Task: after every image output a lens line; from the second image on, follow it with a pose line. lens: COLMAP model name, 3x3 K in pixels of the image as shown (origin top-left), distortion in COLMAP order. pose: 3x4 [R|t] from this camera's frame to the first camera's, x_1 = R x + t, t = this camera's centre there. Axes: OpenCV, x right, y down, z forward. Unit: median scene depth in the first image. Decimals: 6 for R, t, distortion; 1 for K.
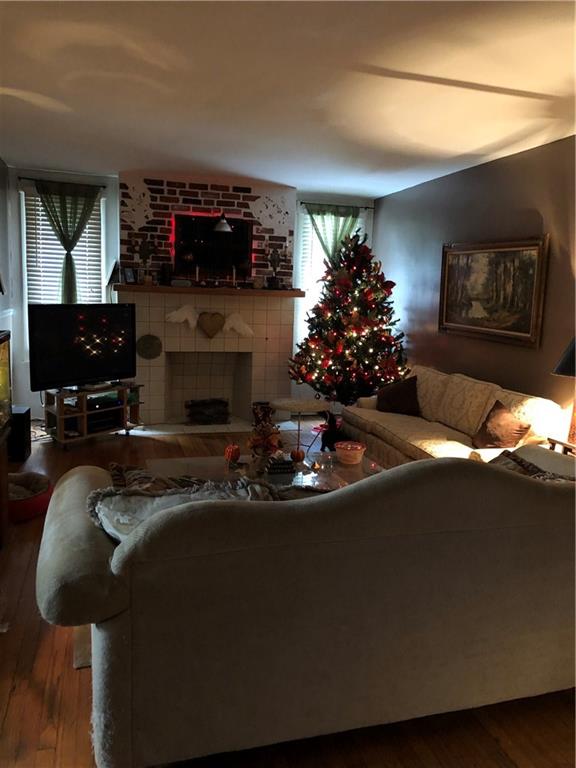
lens RADIAL K [[632.7, 0, 292.4], [0, 632.7, 389.6], [0, 0, 1]] dist [0.037500, -0.044541]
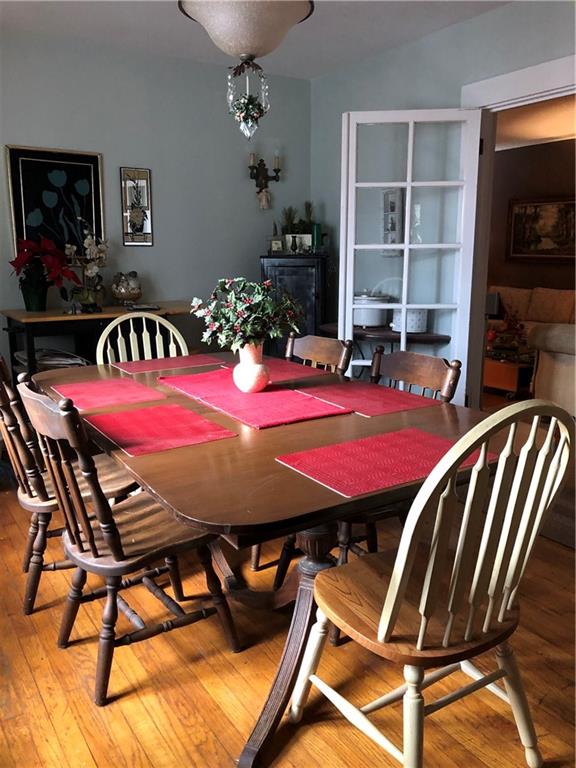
lens RADIAL K [[632.7, 0, 288.0], [0, 632.7, 381.5], [0, 0, 1]] dist [0.037500, -0.044541]
pose [[0.953998, -0.102793, 0.281640, -0.633236], [0.086015, 0.993737, 0.071337, 0.031664], [-0.287209, -0.043830, 0.956865, -0.226798]]
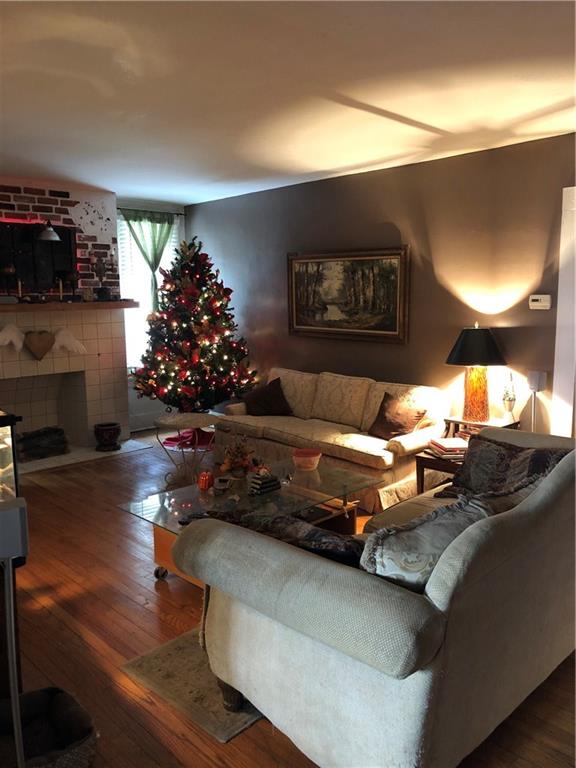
lens RADIAL K [[632.7, 0, 294.7], [0, 632.7, 382.7], [0, 0, 1]] dist [0.037500, -0.044541]
pose [[0.882605, -0.110577, 0.456926, -0.242853], [0.112255, 0.993400, 0.023570, -0.032839], [-0.456516, 0.030489, 0.889192, 0.050921]]
